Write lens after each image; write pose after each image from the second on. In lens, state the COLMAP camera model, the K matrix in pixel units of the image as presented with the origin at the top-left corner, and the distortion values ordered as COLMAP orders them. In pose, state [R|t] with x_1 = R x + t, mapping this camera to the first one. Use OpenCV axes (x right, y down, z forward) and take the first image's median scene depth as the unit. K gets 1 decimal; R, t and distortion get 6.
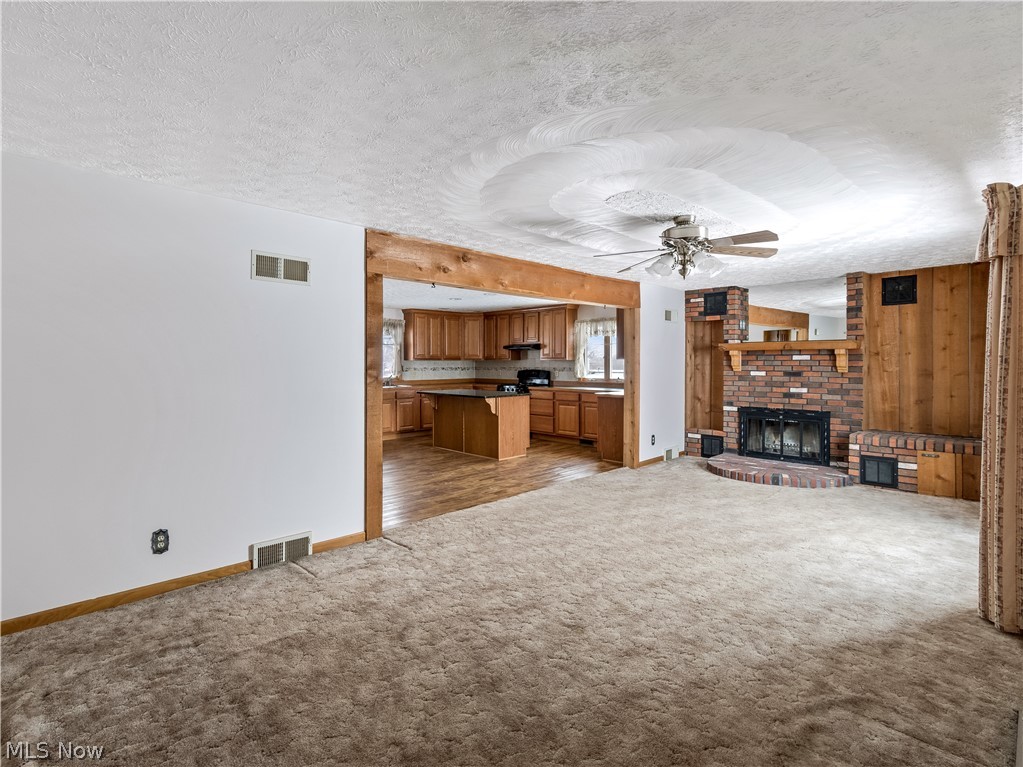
lens RADIAL K [[508.9, 0, 496.4], [0, 508.9, 365.0], [0, 0, 1]] dist [0.002938, -0.002316]
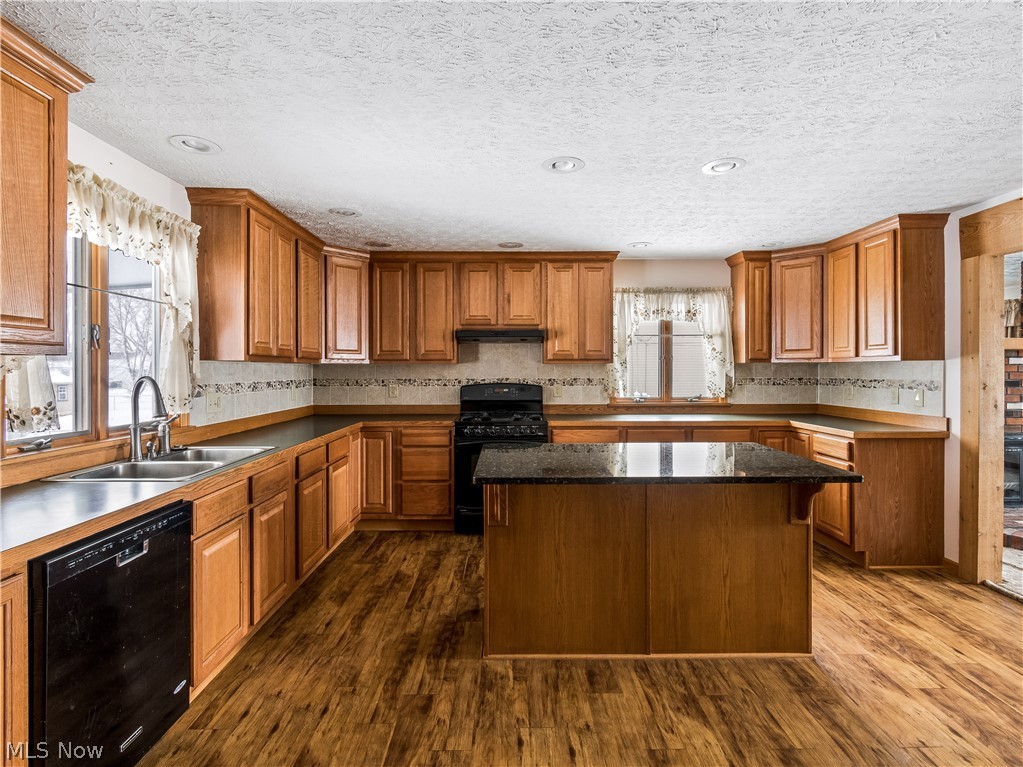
lens RADIAL K [[508.9, 0, 512.2], [0, 508.9, 371.1], [0, 0, 1]] dist [0.002938, -0.002316]
pose [[0.683324, 0.000037, 0.730115, -0.275031], [0.004741, 0.999979, -0.004488, -0.000329], [-0.730099, 0.006528, 0.683310, 0.667669]]
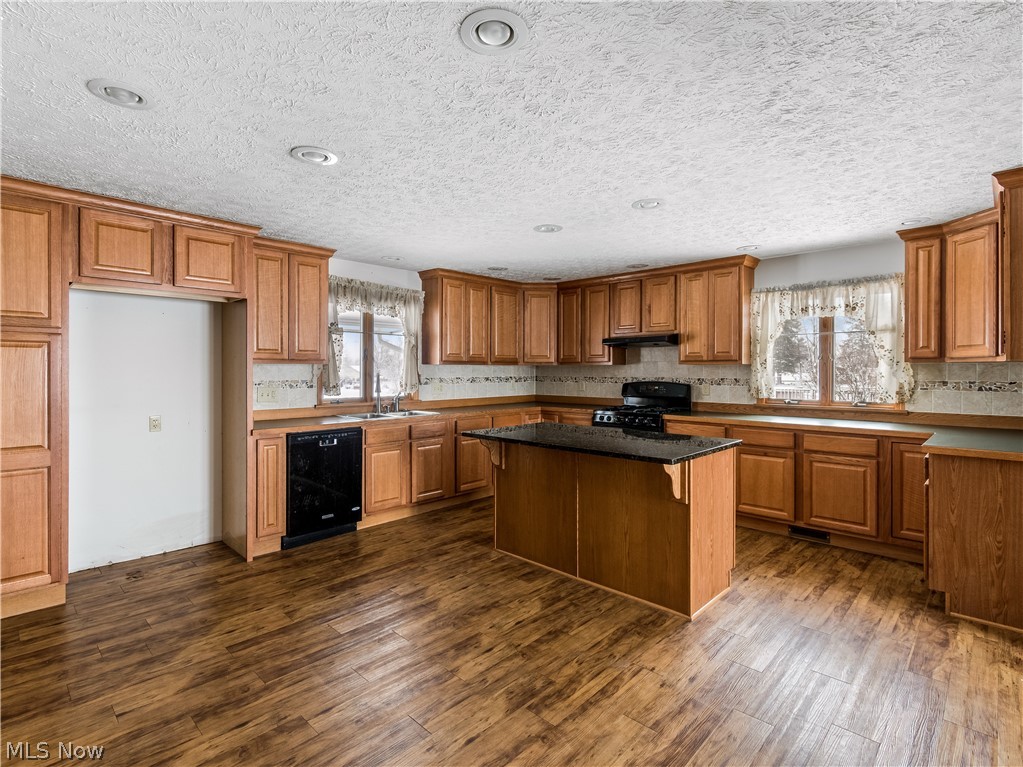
lens RADIAL K [[508.9, 0, 515.1], [0, 508.9, 371.0], [0, 0, 1]] dist [0.002938, -0.002316]
pose [[0.998873, 0.002970, 0.047378, -0.108442], [-0.002802, 0.999990, -0.003602, -0.000204], [-0.047388, 0.003465, 0.998871, 0.451445]]
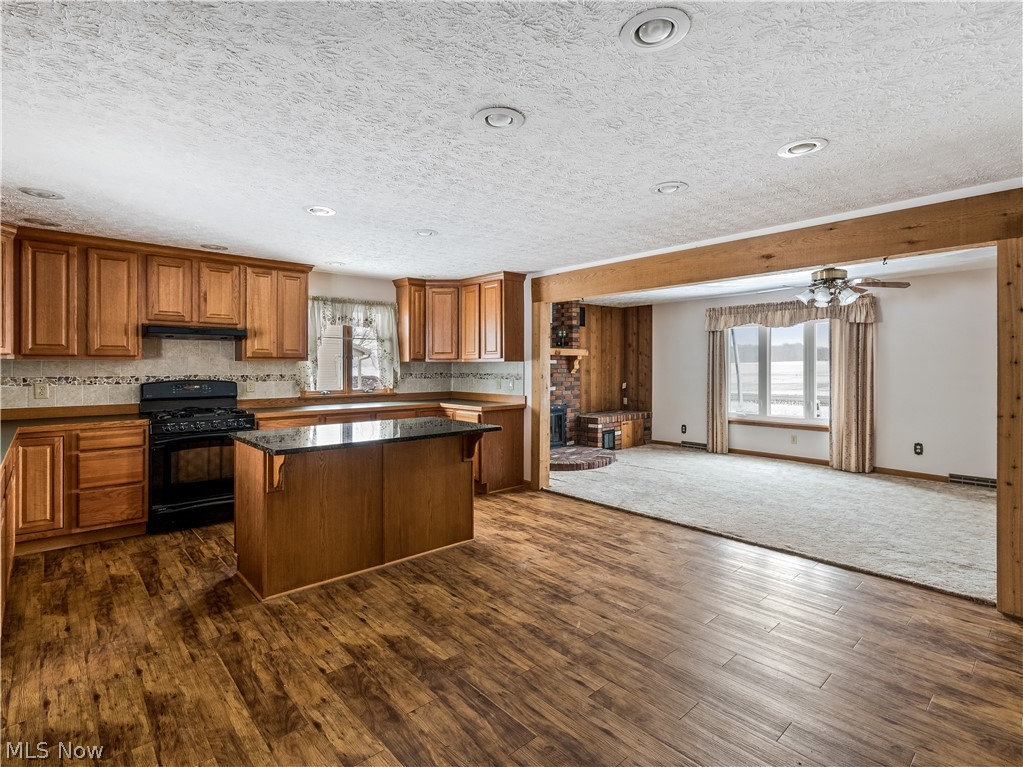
lens RADIAL K [[508.9, 0, 510.8], [0, 508.9, 366.9], [0, 0, 1]] dist [0.002938, -0.002316]
pose [[0.028626, 0.001228, 0.999589, -0.403298], [0.006003, 0.999981, -0.001401, -0.001100], [-0.999572, 0.006041, 0.028618, 0.688787]]
